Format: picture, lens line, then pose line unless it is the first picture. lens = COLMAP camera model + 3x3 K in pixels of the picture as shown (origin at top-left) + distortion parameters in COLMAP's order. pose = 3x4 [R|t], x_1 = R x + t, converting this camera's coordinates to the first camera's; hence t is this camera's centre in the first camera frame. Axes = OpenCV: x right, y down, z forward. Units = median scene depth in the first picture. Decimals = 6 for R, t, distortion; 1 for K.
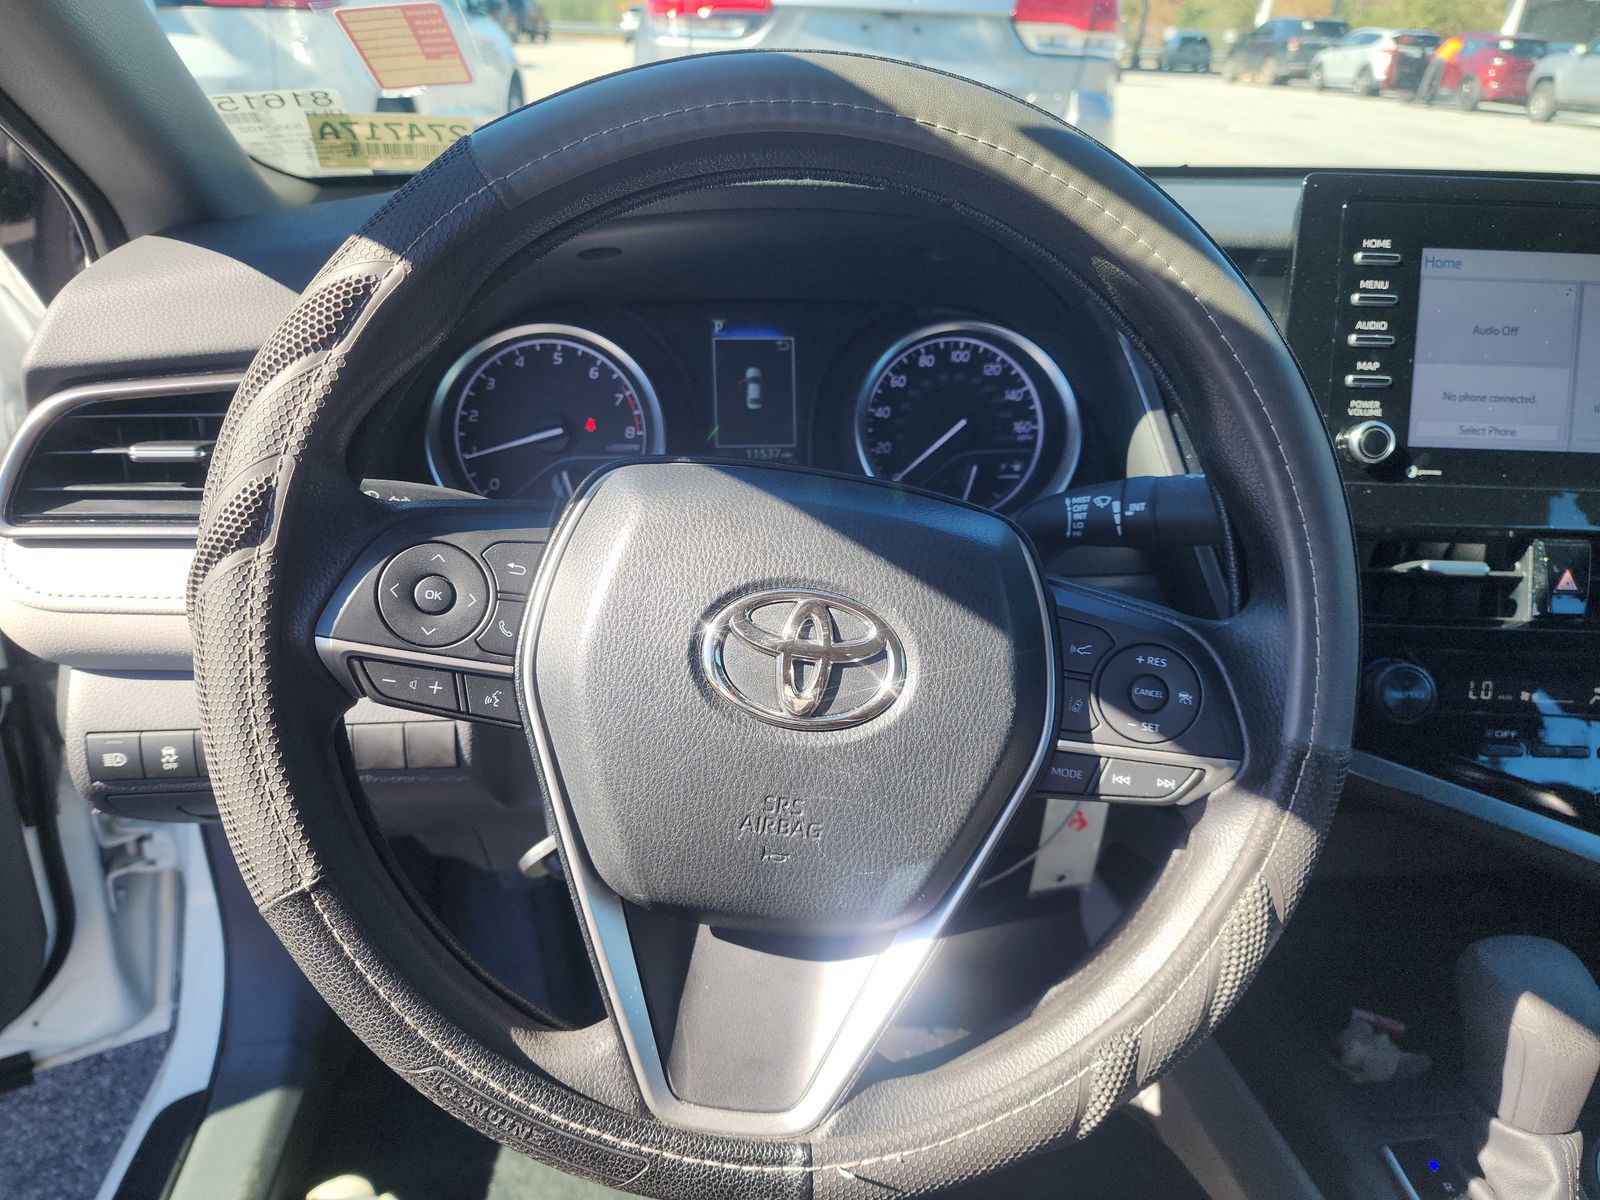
lens RADIAL K [[1087.3, 0, 784.3], [0, 1087.3, 609.2], [0, 0, 1]] dist [0.040474, -0.047081]
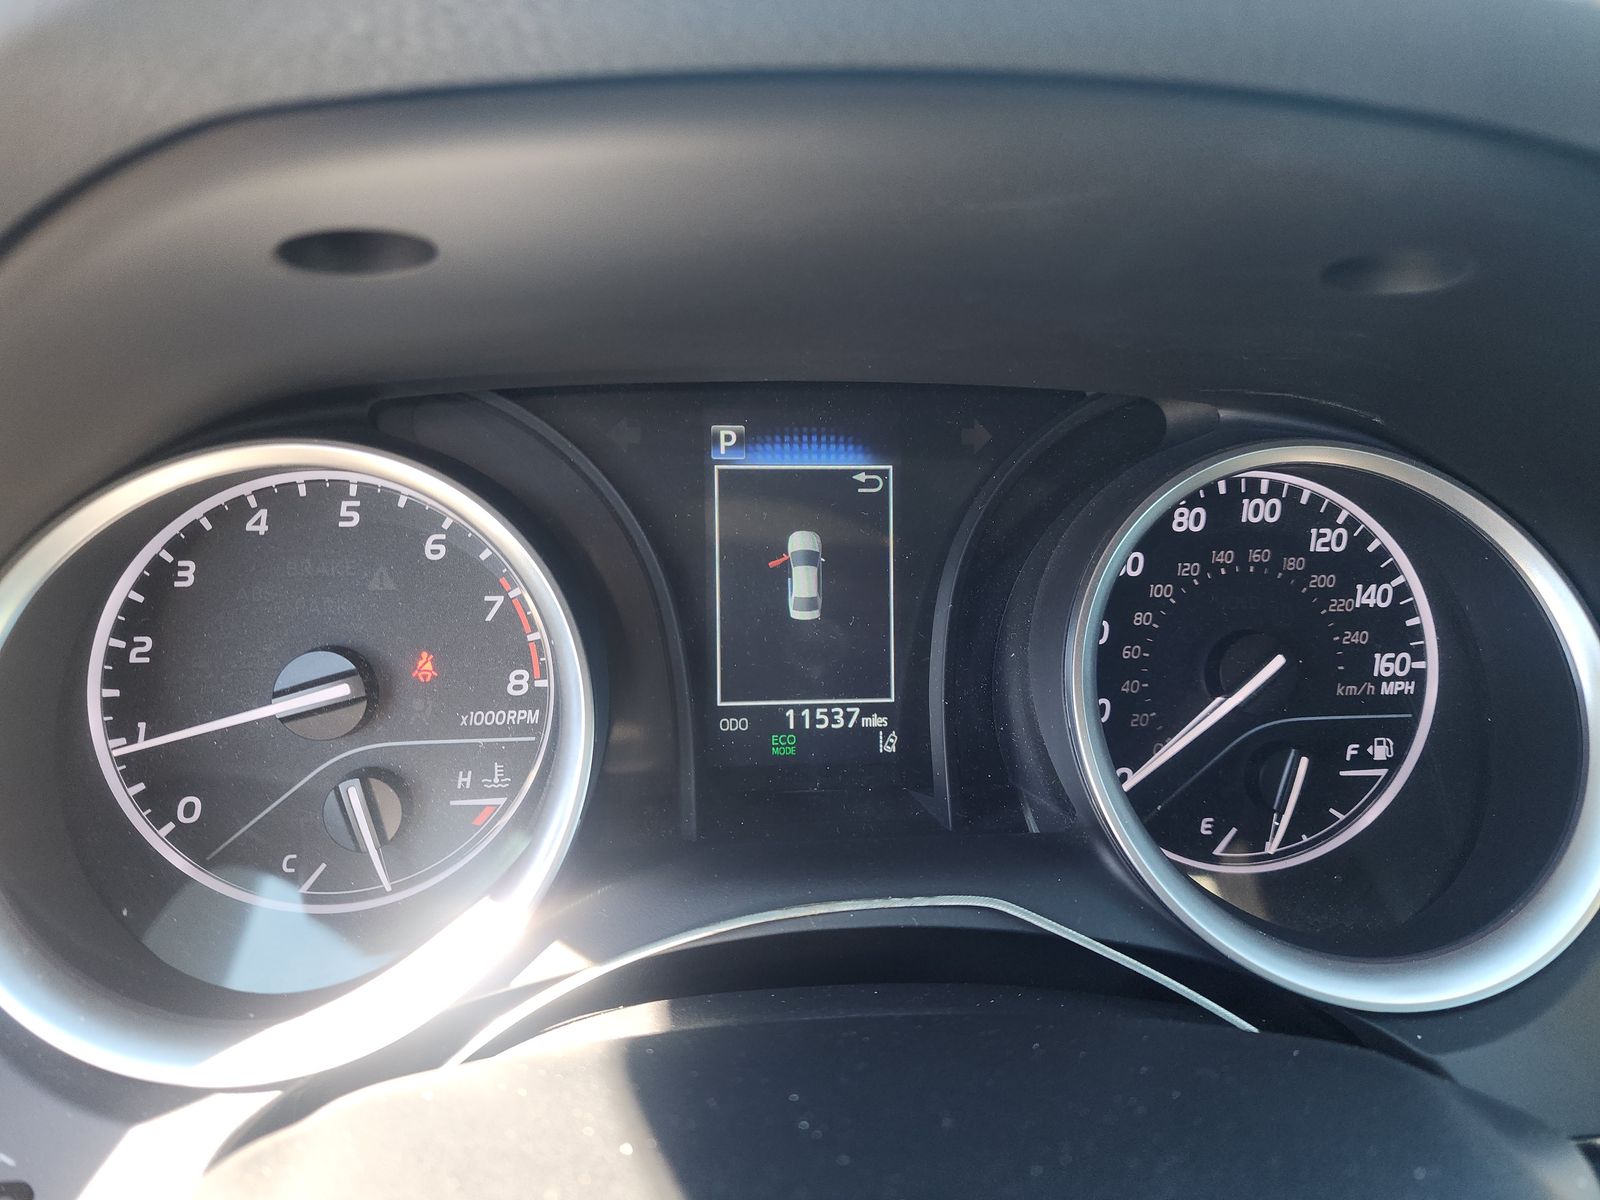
lens RADIAL K [[1087.3, 0, 805.5], [0, 1087.3, 603.3], [0, 0, 1]] dist [0.040474, -0.047081]
pose [[0.999889, 0.011595, 0.009348, -0.032740], [-0.011191, 0.999050, -0.042106, -0.179885], [-0.009828, 0.041997, 0.999069, 0.574402]]
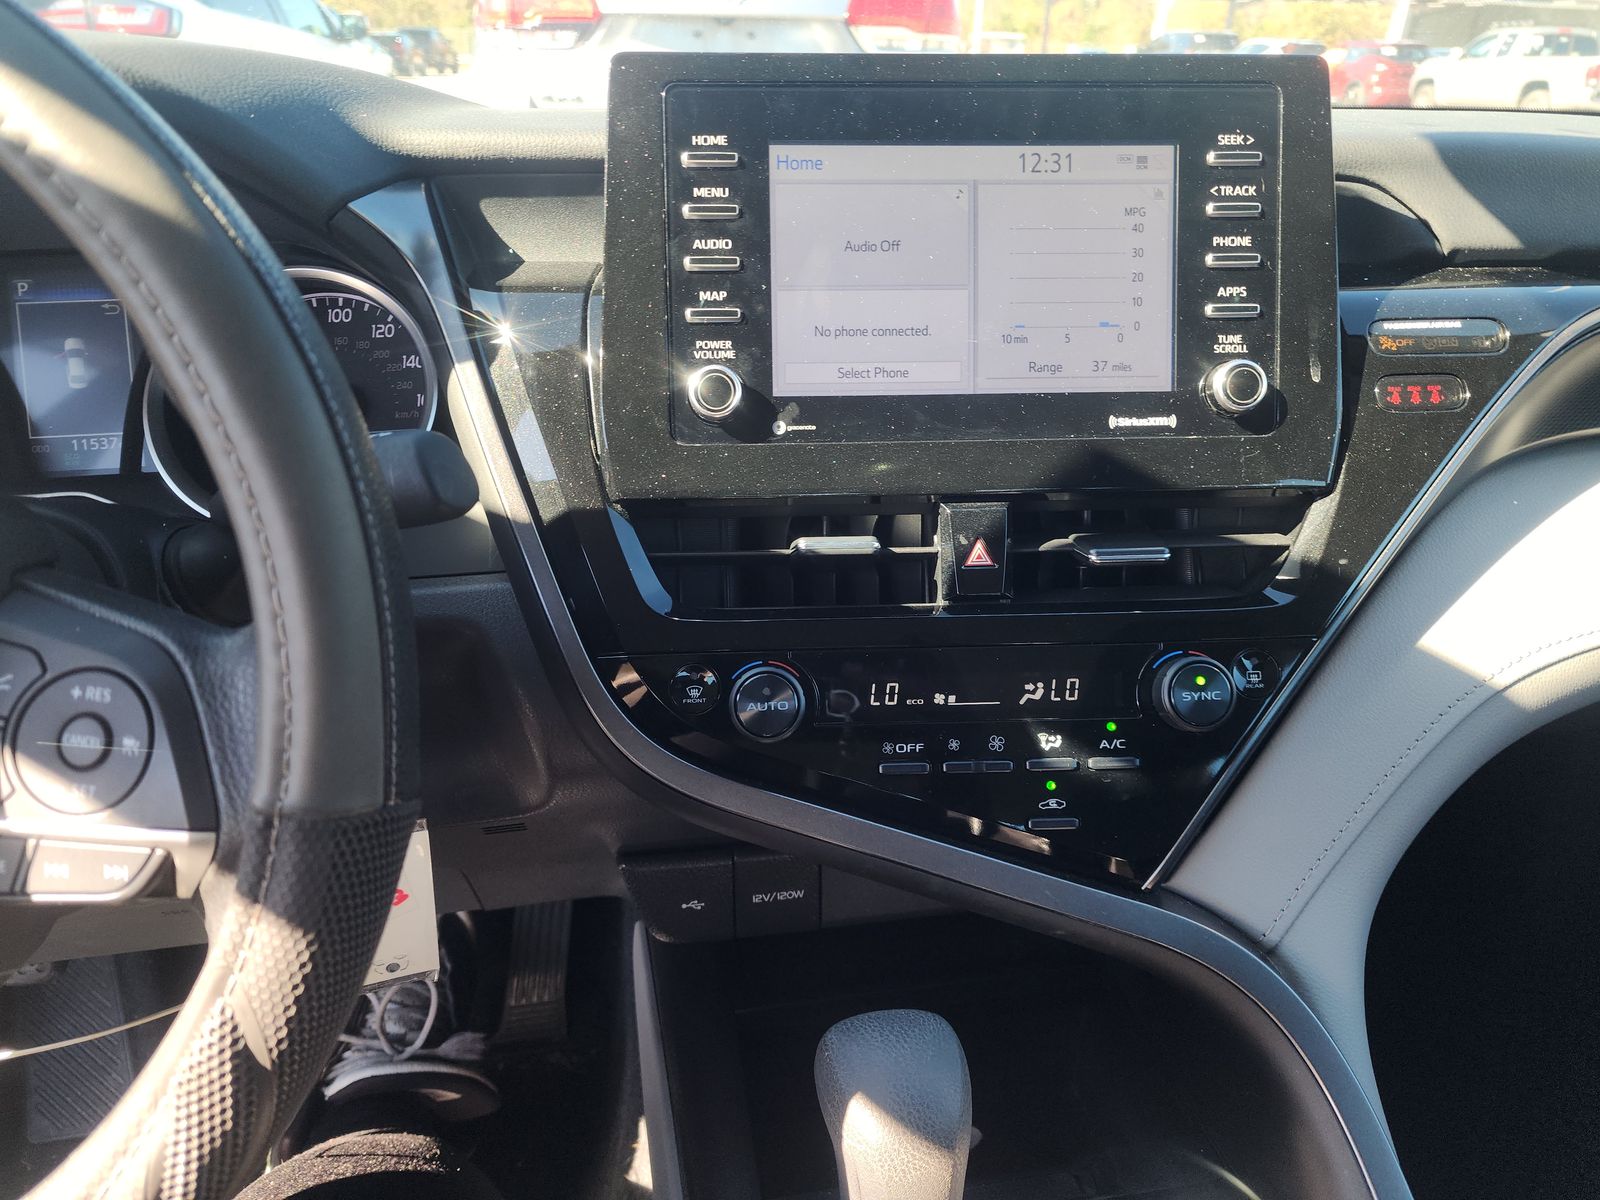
lens RADIAL K [[1087.3, 0, 771.6], [0, 1087.3, 616.7], [0, 0, 1]] dist [0.040474, -0.047081]
pose [[0.997355, -0.051312, 0.051487, 0.447496], [0.051891, 0.998603, -0.009973, 0.017527], [-0.050903, 0.012618, 0.998624, 0.180488]]
